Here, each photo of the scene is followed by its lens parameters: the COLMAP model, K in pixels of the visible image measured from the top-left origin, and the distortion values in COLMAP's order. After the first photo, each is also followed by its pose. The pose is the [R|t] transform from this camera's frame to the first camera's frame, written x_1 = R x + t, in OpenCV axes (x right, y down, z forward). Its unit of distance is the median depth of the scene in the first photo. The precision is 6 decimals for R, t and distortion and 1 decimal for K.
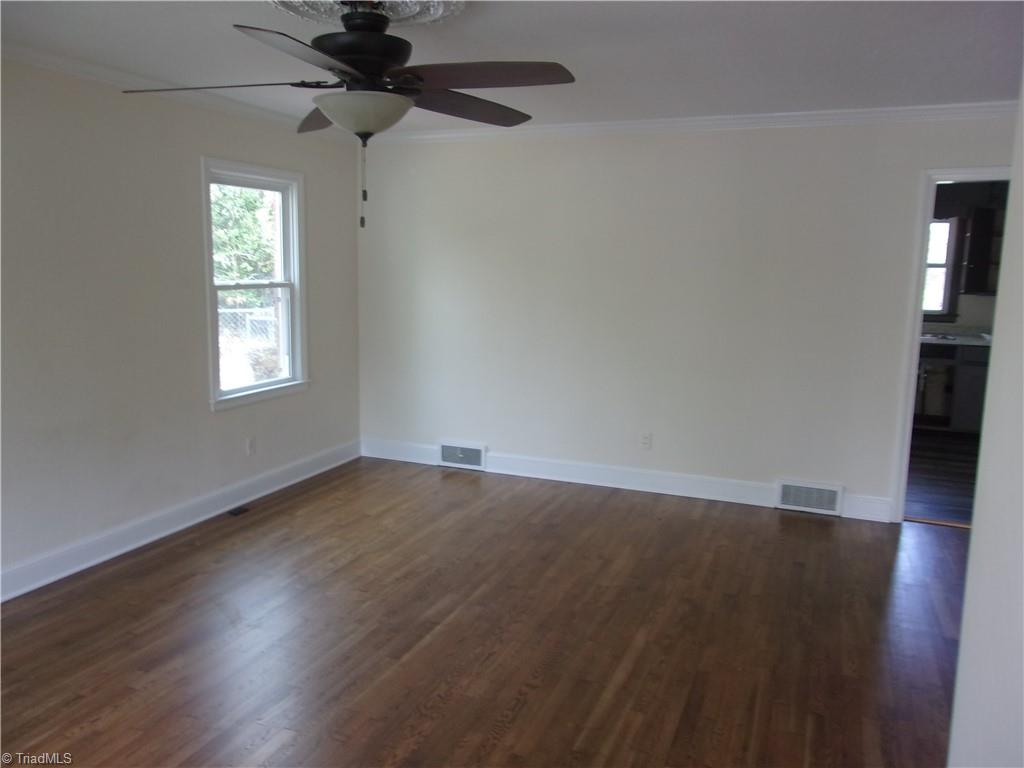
lens RADIAL K [[811.0, 0, 517.0], [0, 811.0, 386.7], [0, 0, 1]] dist [-0.004615, 0.004471]
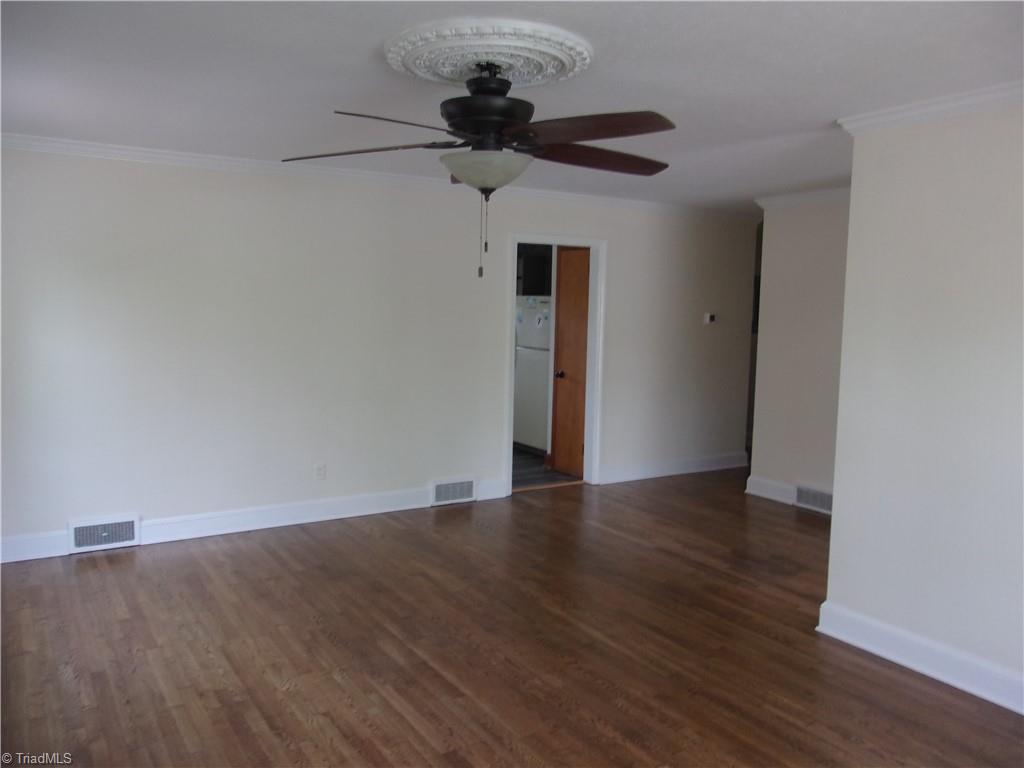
lens RADIAL K [[788.0, 0, 512.0], [0, 788.0, 384.0], [0, 0, 1]] dist [-0.113935, 0.149547]
pose [[0.594741, -0.095219, 0.798259, -0.527628], [0.125087, 0.991828, 0.025113, -0.043851], [-0.794126, 0.084916, 0.601791, 0.202995]]
